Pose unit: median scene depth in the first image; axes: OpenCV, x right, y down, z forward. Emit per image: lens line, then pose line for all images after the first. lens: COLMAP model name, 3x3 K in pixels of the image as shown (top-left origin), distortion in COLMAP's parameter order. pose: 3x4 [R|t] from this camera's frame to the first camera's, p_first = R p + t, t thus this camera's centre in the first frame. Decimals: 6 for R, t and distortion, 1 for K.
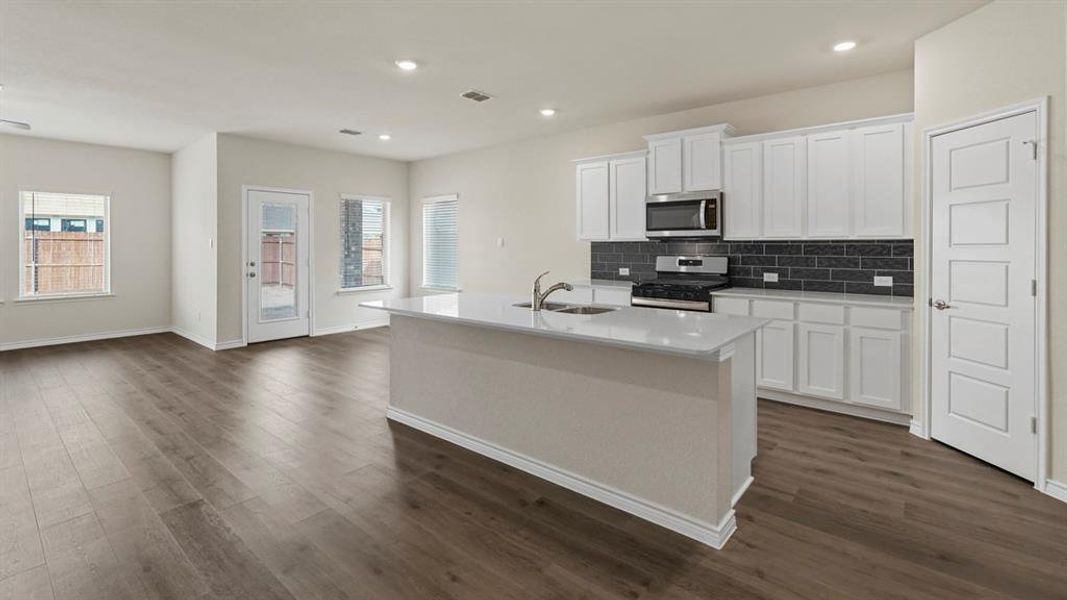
lens RADIAL K [[475.7, 0, 534.8], [0, 475.7, 246.4], [0, 0, 1]] dist [-0.004728, 0.006674]
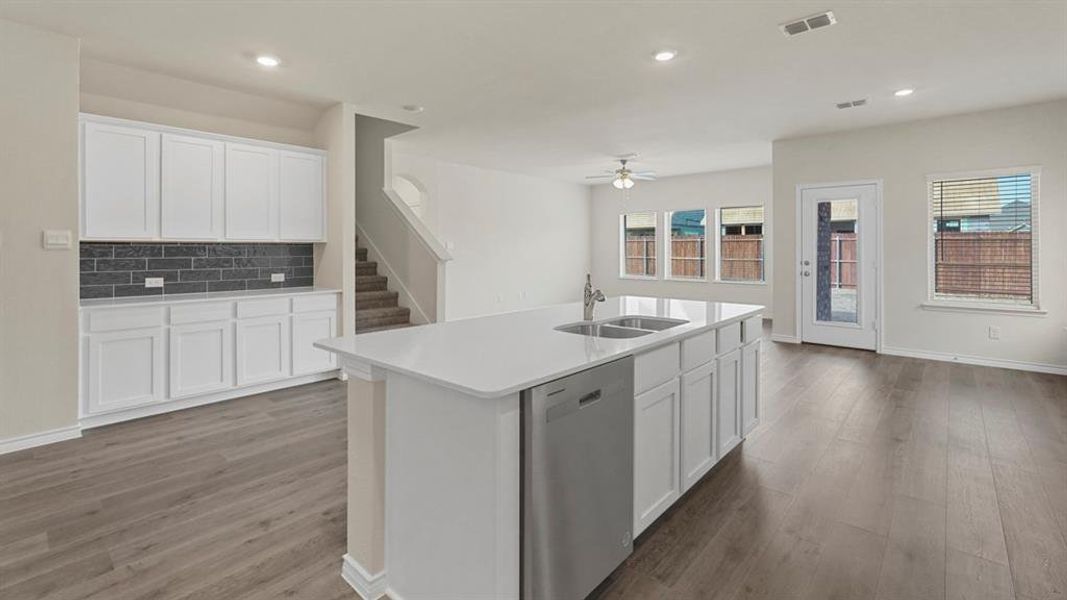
lens RADIAL K [[475.7, 0, 529.6], [0, 475.7, 247.3], [0, 0, 1]] dist [-0.004728, 0.006674]
pose [[-0.022015, 0.001004, -0.999757, 0.390914], [0.001789, 0.999998, 0.000965, 0.001929], [0.999756, -0.001767, -0.022016, 0.424091]]
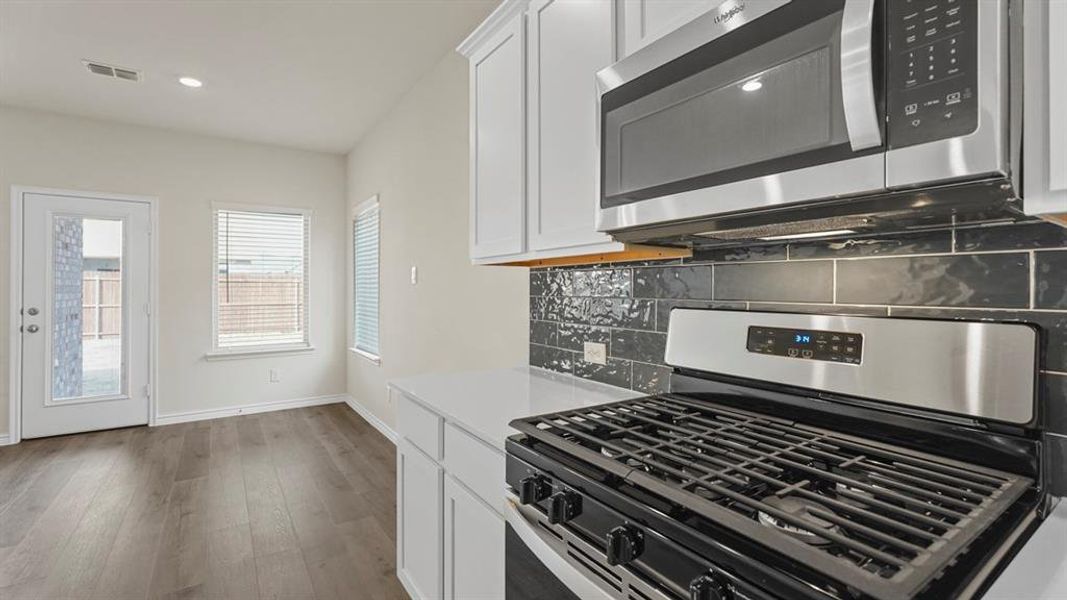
lens RADIAL K [[475.7, 0, 533.0], [0, 475.7, 284.2], [0, 0, 1]] dist [-0.004728, 0.006674]
pose [[0.961239, -0.002886, -0.275700, 0.197725], [0.000473, 0.999961, -0.008815, 0.006715], [0.275715, 0.008343, 0.961203, 0.553737]]
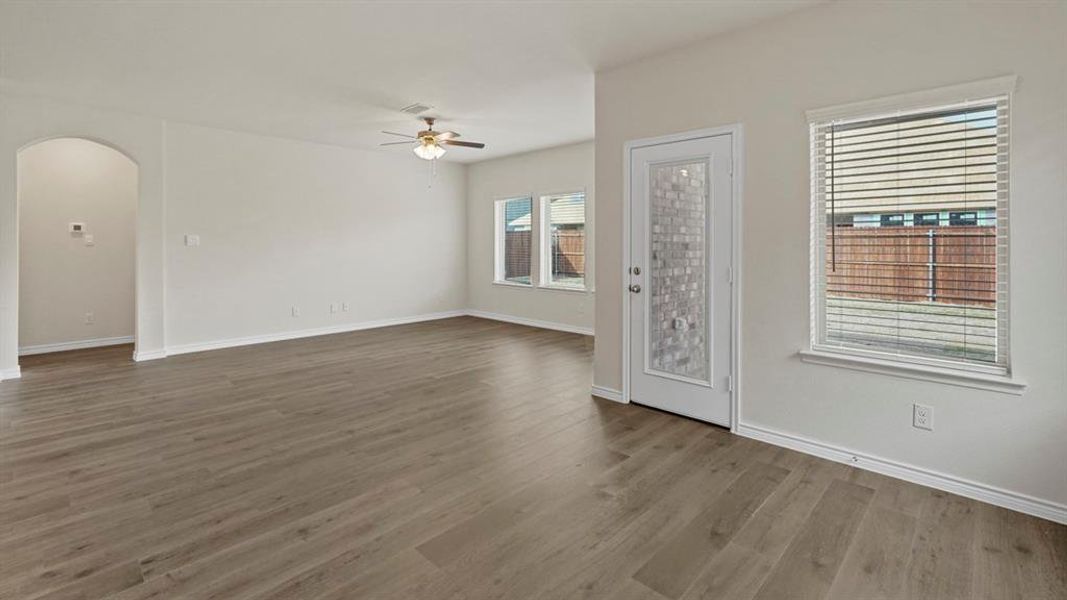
lens RADIAL K [[475.7, 0, 529.8], [0, 475.7, 243.5], [0, 0, 1]] dist [-0.004728, 0.006674]
pose [[-0.064919, 0.002926, -0.997886, 0.011156], [-0.001760, 0.999994, 0.003047, 0.000639], [0.997889, 0.001954, -0.064914, 0.863508]]
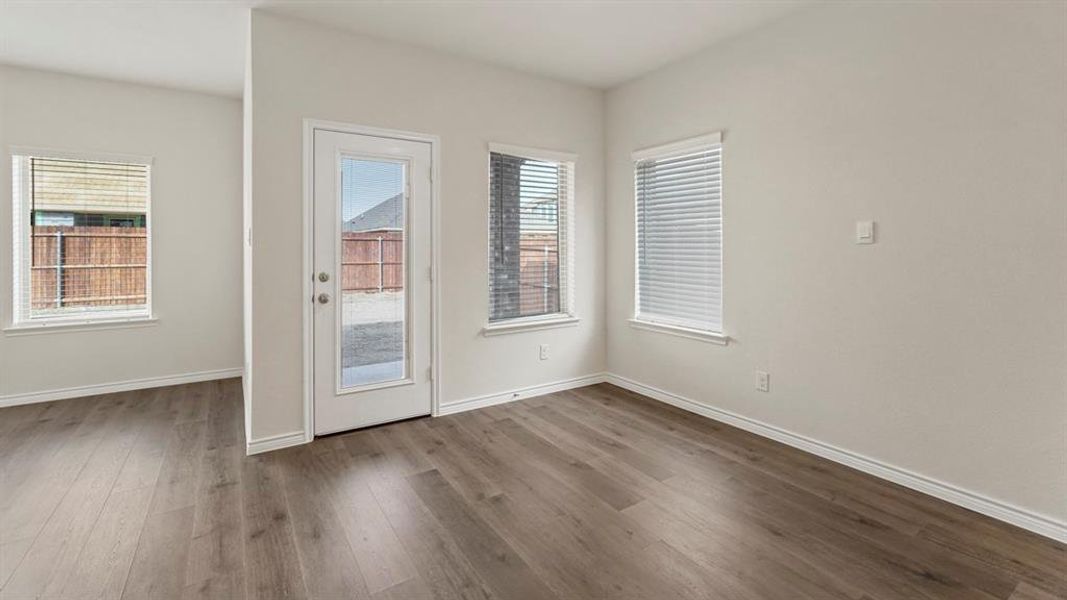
lens RADIAL K [[475.7, 0, 537.4], [0, 475.7, 249.5], [0, 0, 1]] dist [-0.004728, 0.006674]
pose [[0.958962, 0.002479, -0.283523, -0.227249], [-0.000694, 0.999979, 0.006395, 0.004096], [0.283533, -0.005935, 0.958944, 0.559712]]
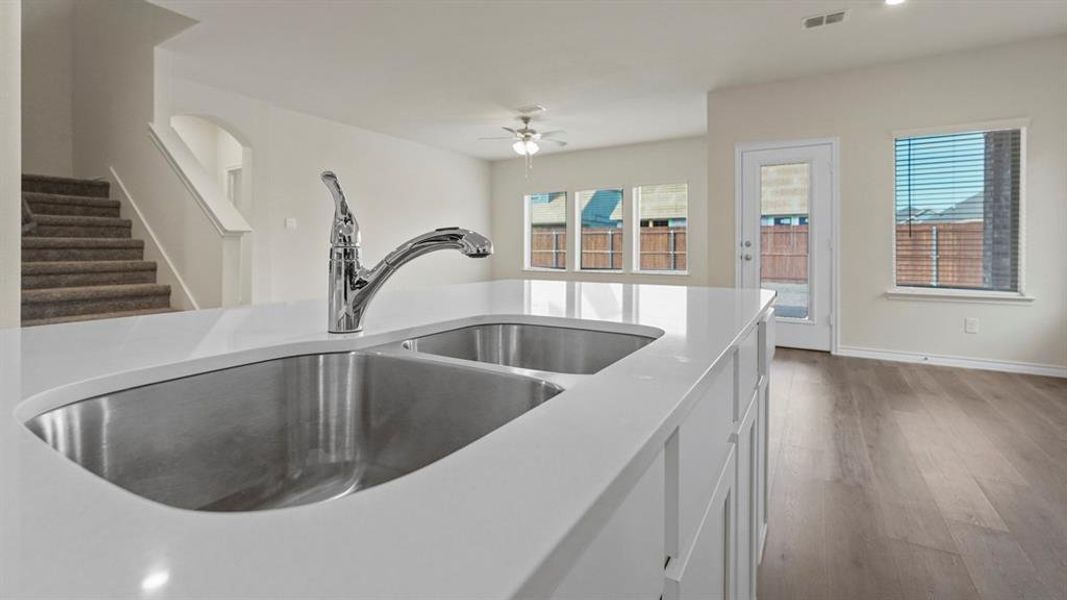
lens RADIAL K [[475.7, 0, 530.1], [0, 475.7, 247.4], [0, 0, 1]] dist [-0.004728, 0.006674]
pose [[0.161862, 0.002732, -0.986810, 0.123791], [-0.001093, 0.999996, 0.002590, 0.038945], [0.986813, 0.000660, 0.161865, 0.489896]]
